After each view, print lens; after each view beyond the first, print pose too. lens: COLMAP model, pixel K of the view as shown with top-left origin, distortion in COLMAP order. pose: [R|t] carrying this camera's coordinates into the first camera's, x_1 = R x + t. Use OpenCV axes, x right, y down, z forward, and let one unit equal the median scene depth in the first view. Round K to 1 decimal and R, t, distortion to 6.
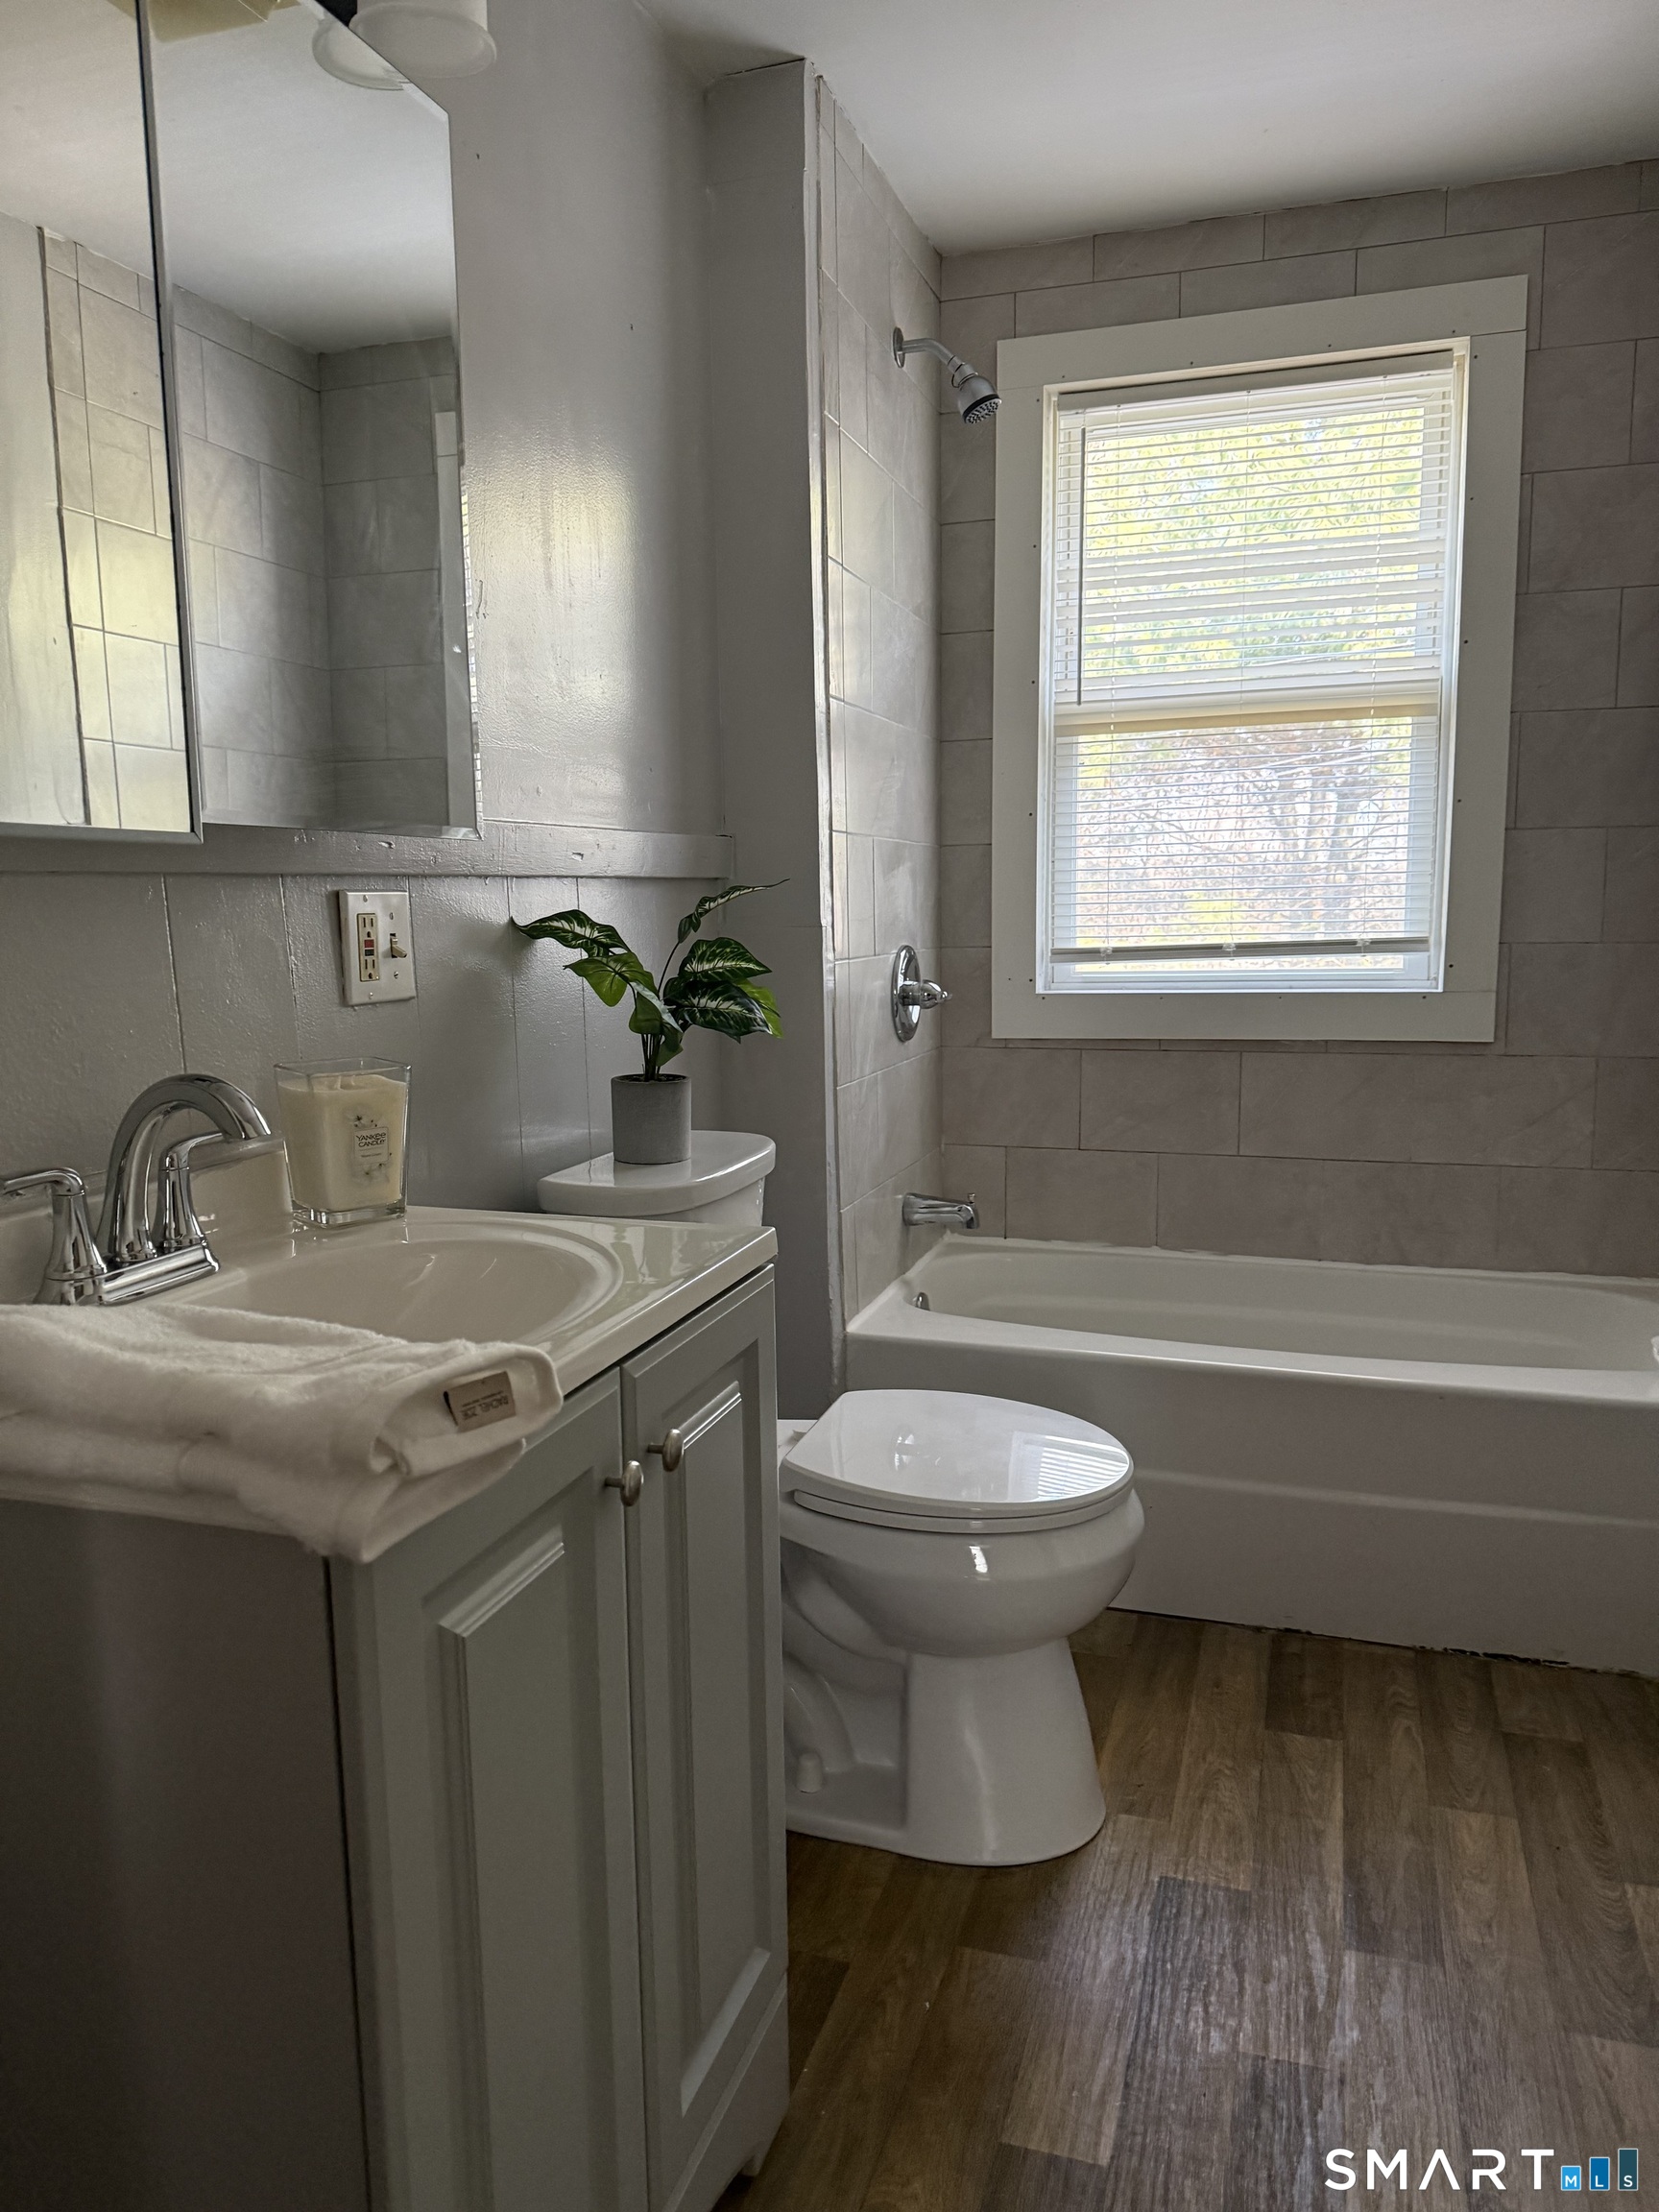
lens RADIAL K [[1527.6, 0, 829.5], [0, 1527.6, 1106.0], [0, 0, 1]] dist [0.054545, -0.074774]
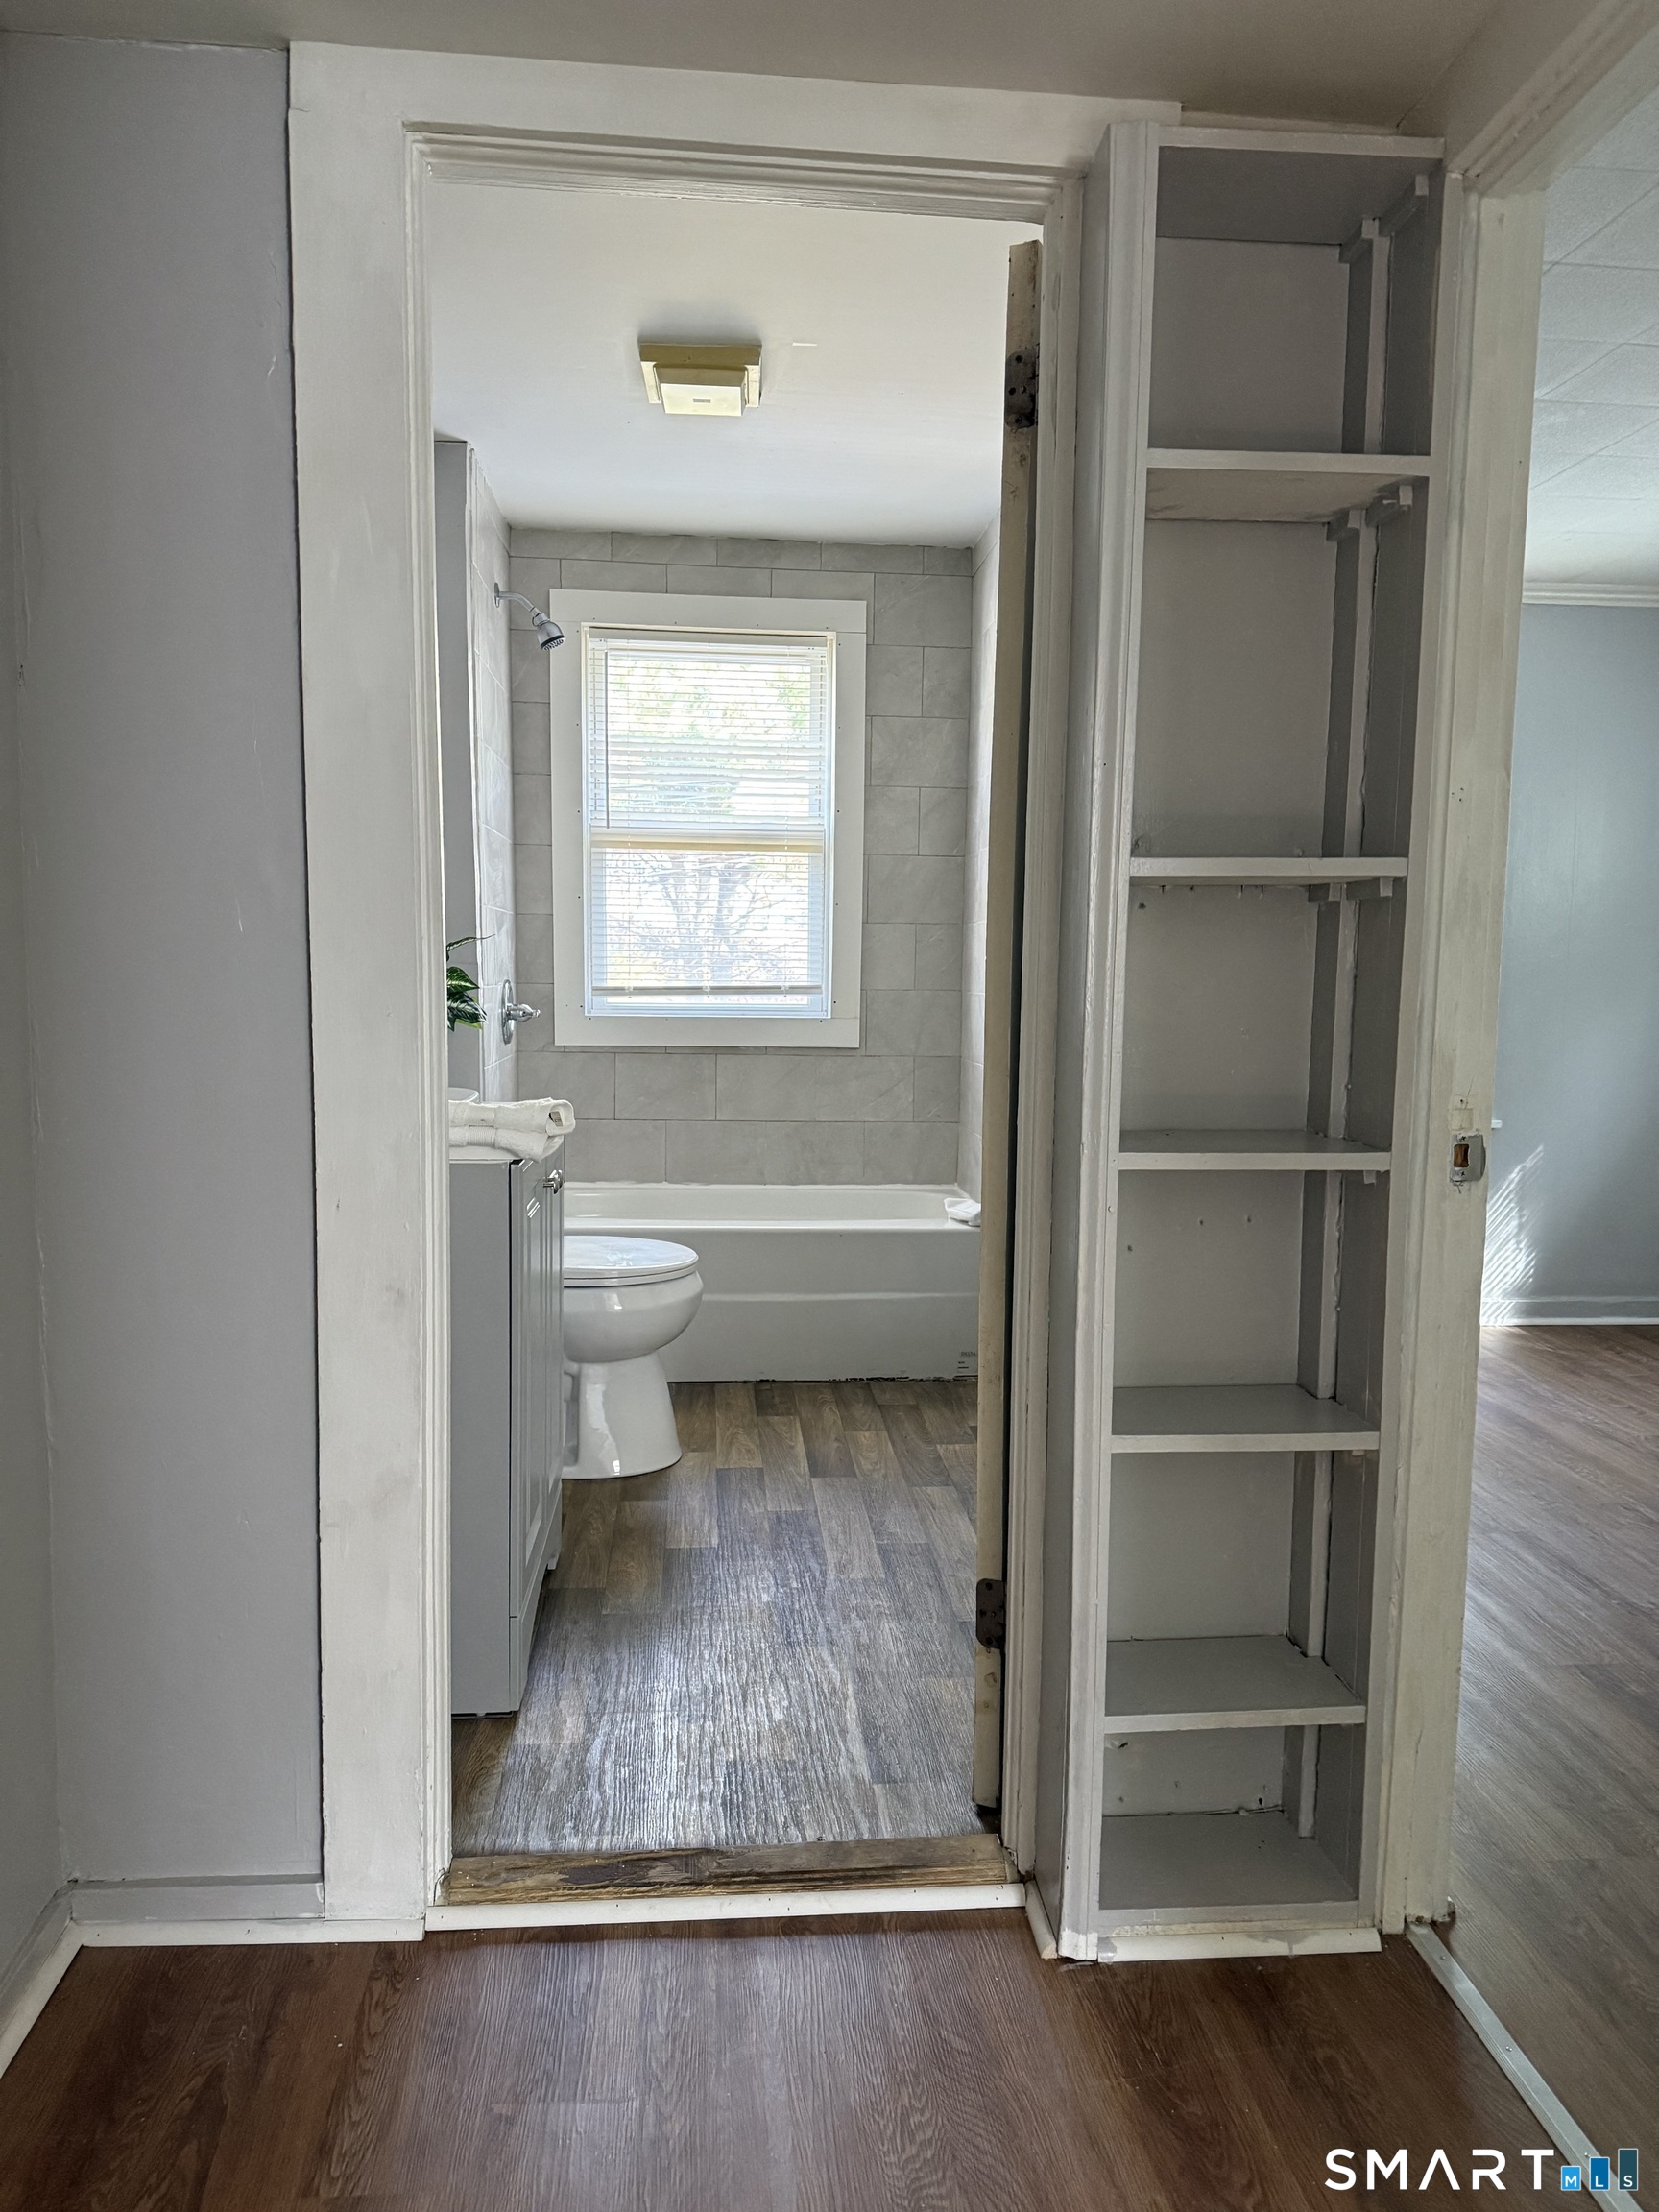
lens RADIAL K [[1527.6, 0, 829.5], [0, 1527.6, 1106.0], [0, 0, 1]] dist [0.054545, -0.074774]
pose [[0.920644, -0.008188, 0.390317, -0.259576], [0.024701, 0.998999, -0.037307, 0.086731], [-0.389621, 0.043988, 0.919924, -0.536988]]
